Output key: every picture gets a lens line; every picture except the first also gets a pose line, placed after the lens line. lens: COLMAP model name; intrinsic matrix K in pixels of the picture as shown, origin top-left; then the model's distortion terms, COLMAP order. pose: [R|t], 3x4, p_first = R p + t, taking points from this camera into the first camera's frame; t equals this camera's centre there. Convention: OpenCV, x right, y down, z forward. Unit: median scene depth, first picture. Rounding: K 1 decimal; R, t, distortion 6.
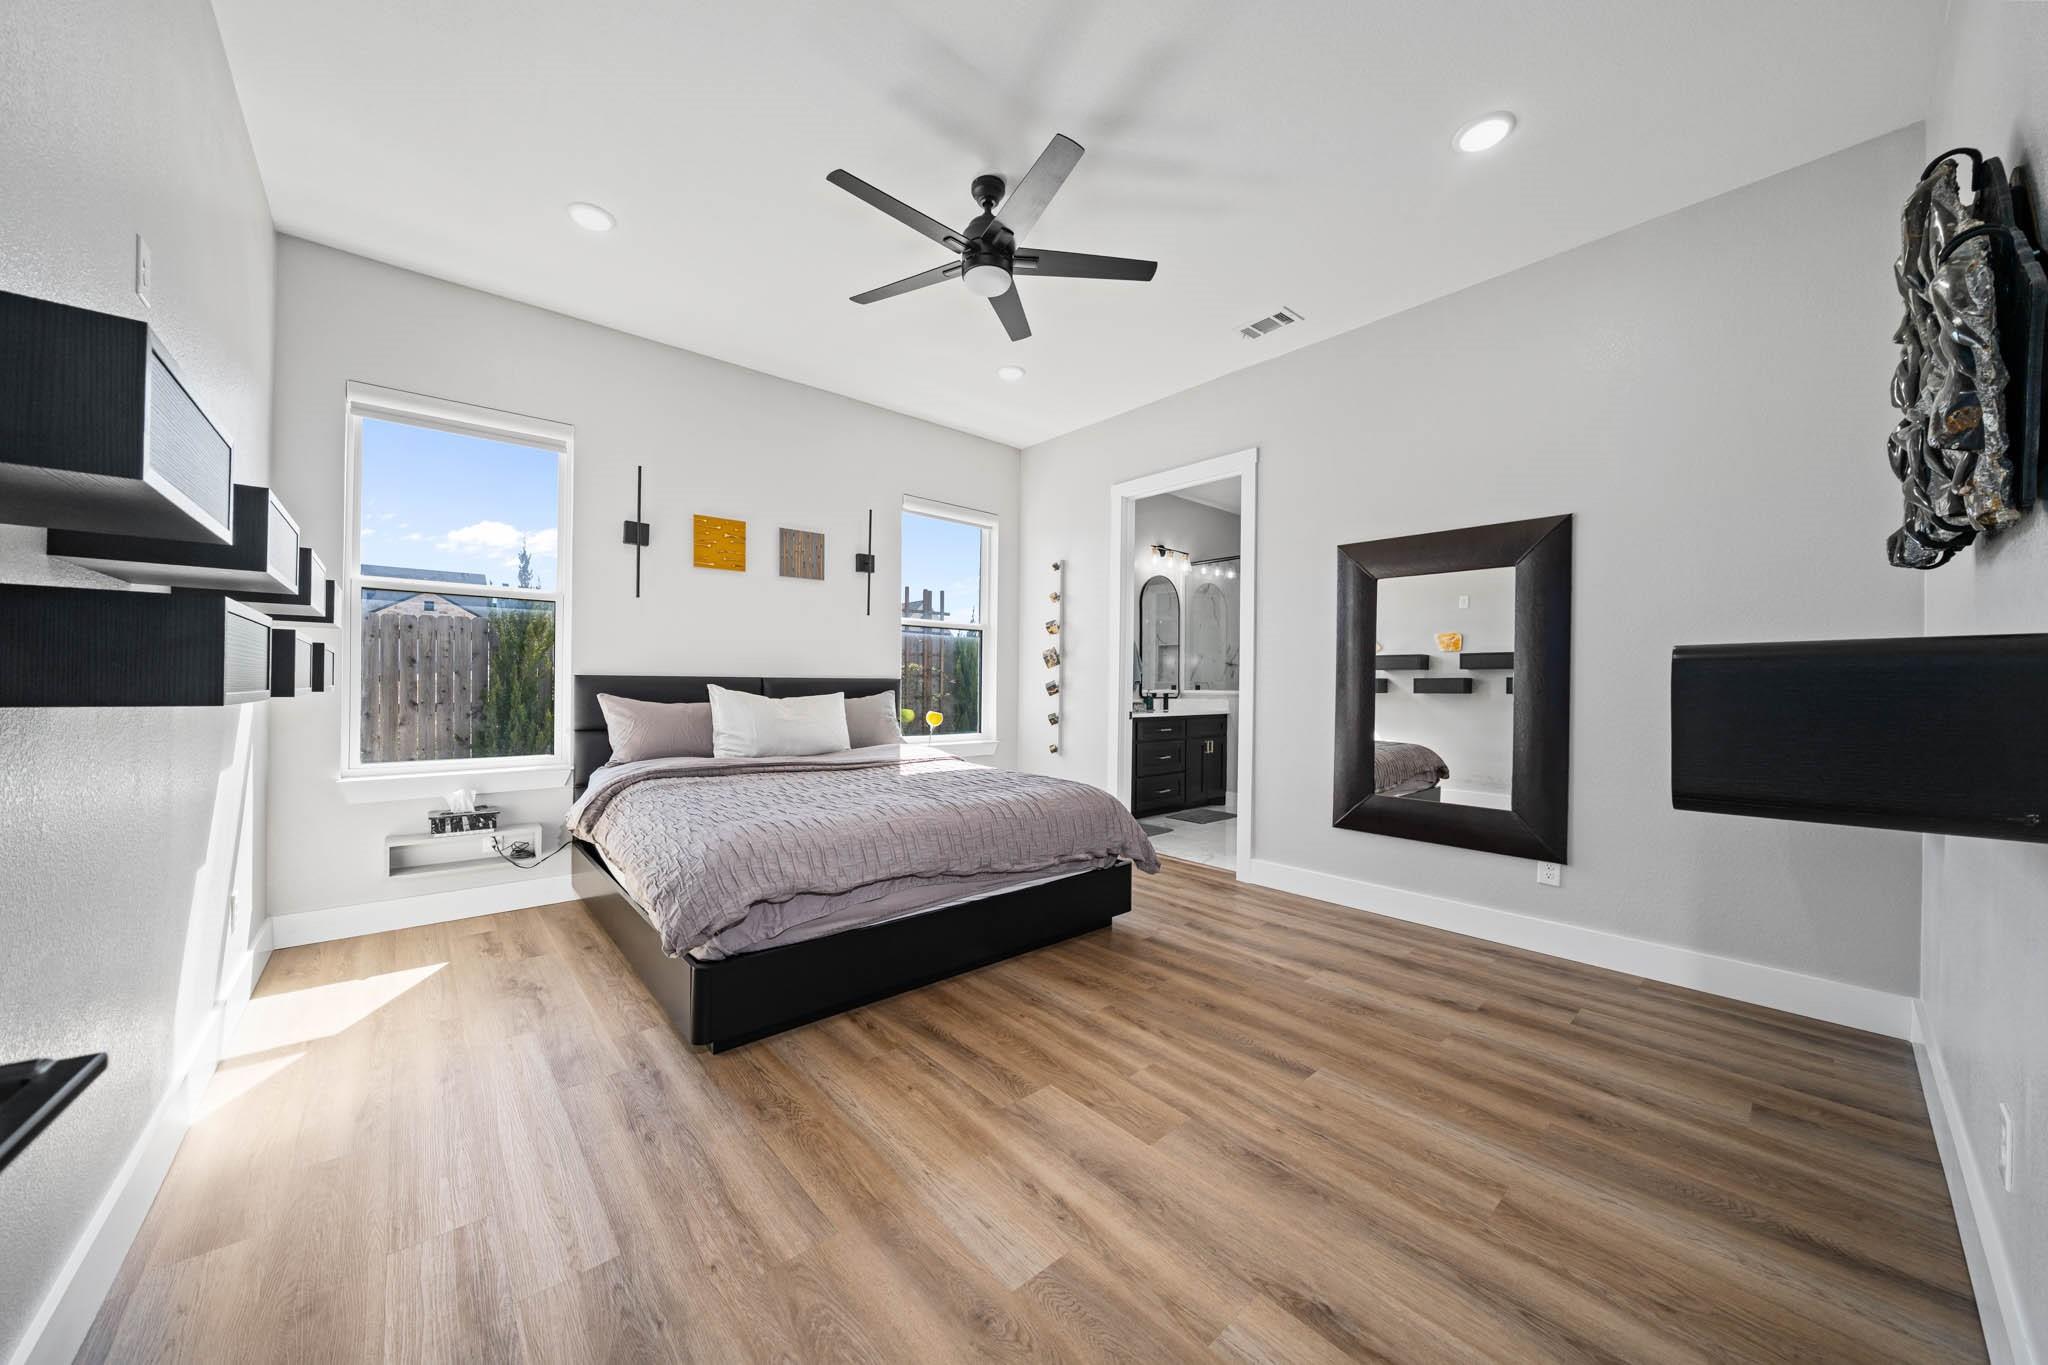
lens RADIAL K [[698.6, 0, 1017.6], [0, 698.6, 682.9], [0, 0, 1]] dist [-0.002006, -0.002436]
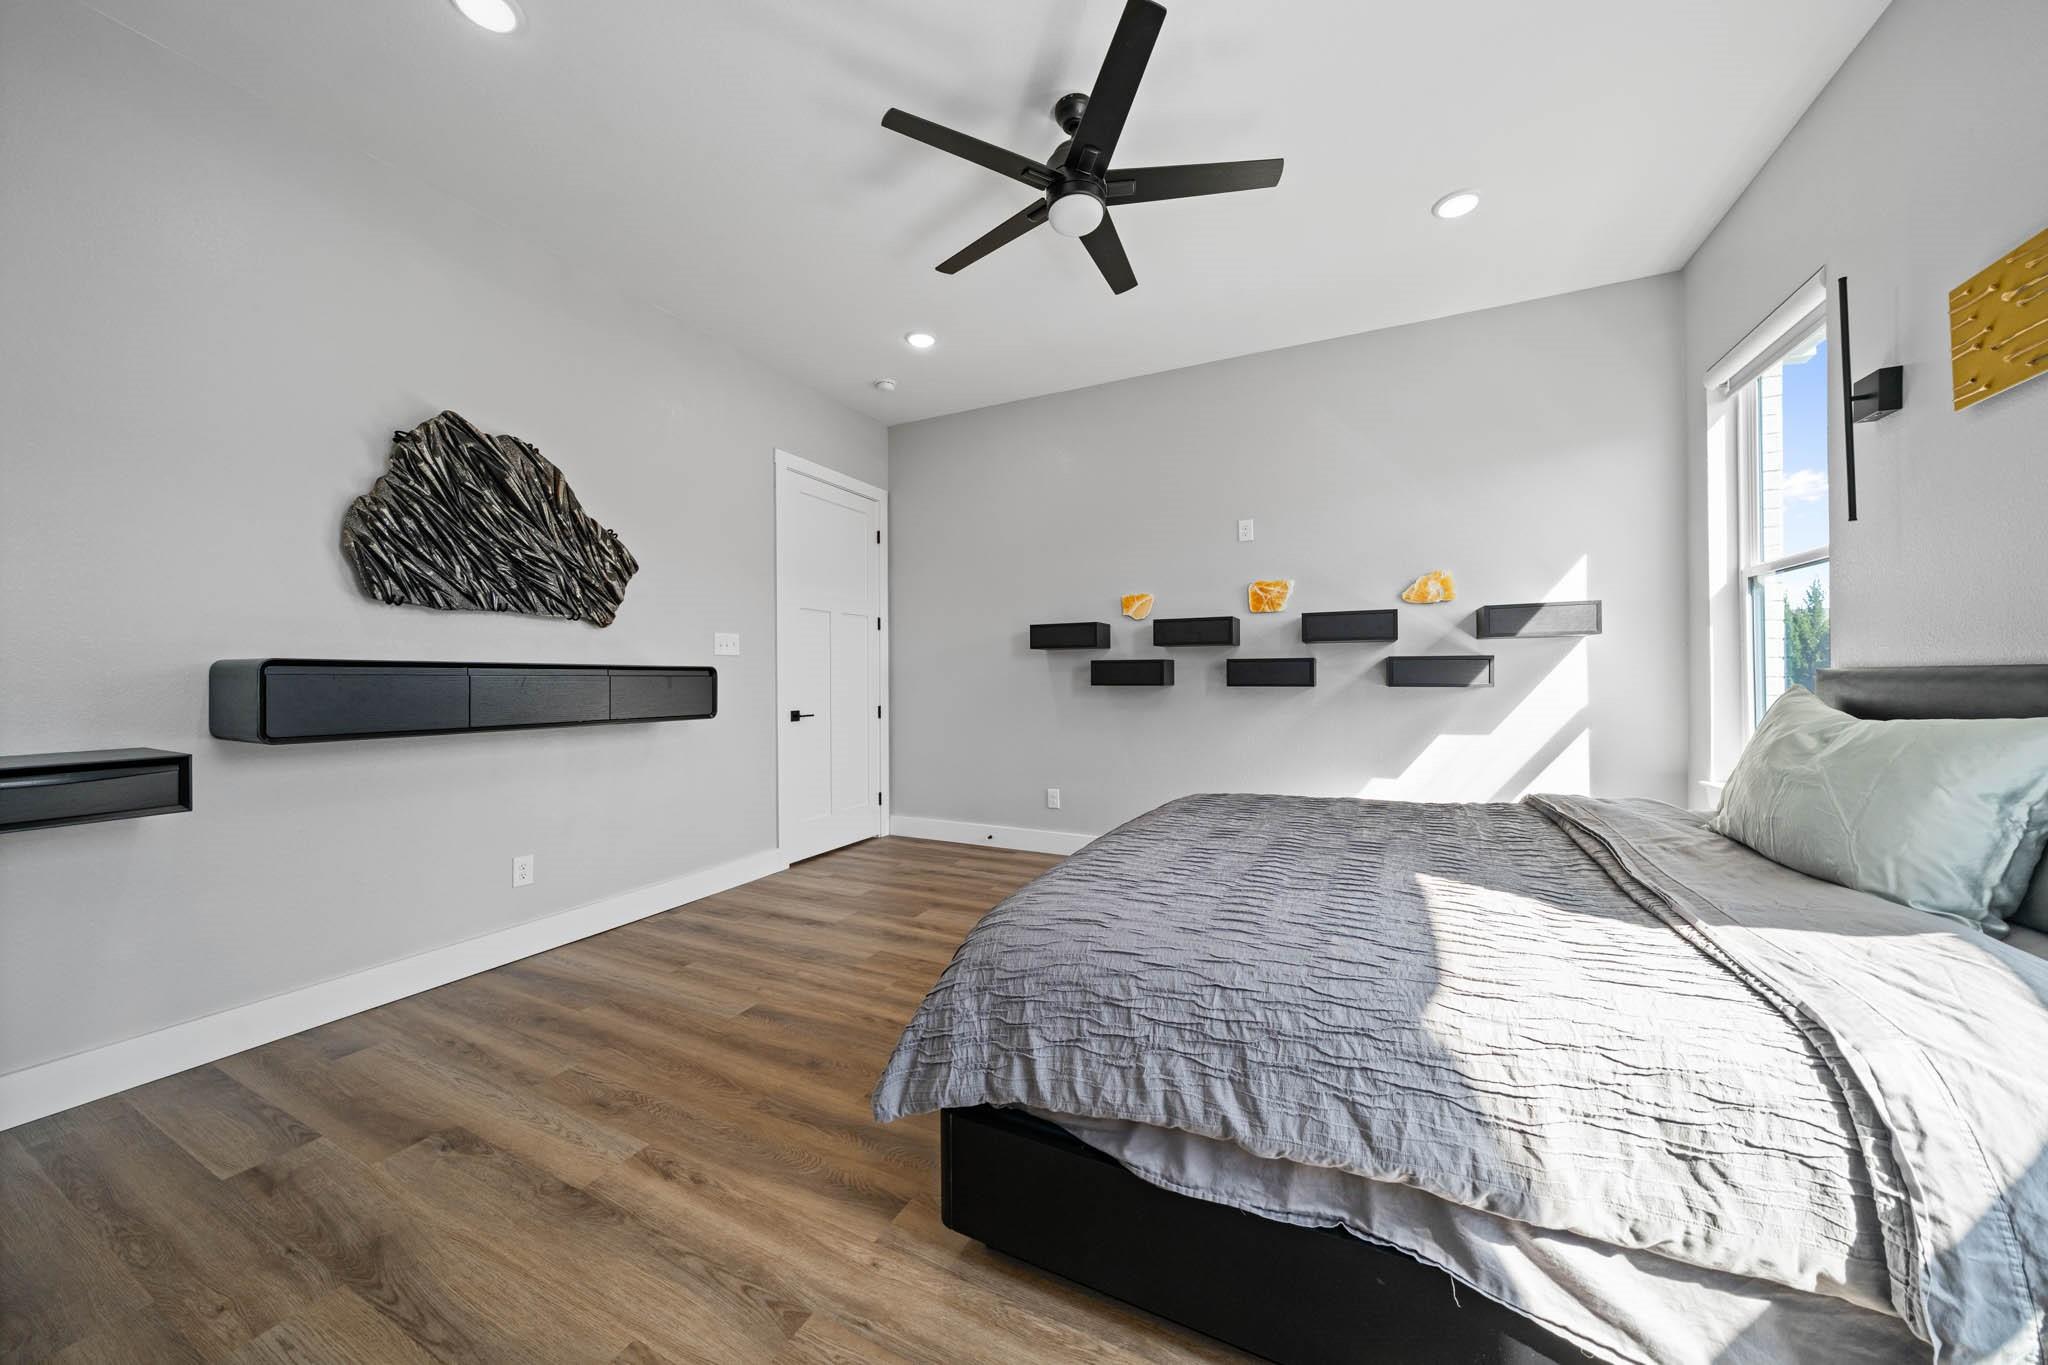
lens RADIAL K [[698.6, 0, 1017.6], [0, 698.6, 682.9], [0, 0, 1]] dist [-0.002006, -0.002436]
pose [[-0.919824, -0.000765, -0.392330, 0.383789], [-0.002065, 0.999994, 0.002890, 0.000935], [0.392325, 0.003468, -0.919820, 1.881881]]
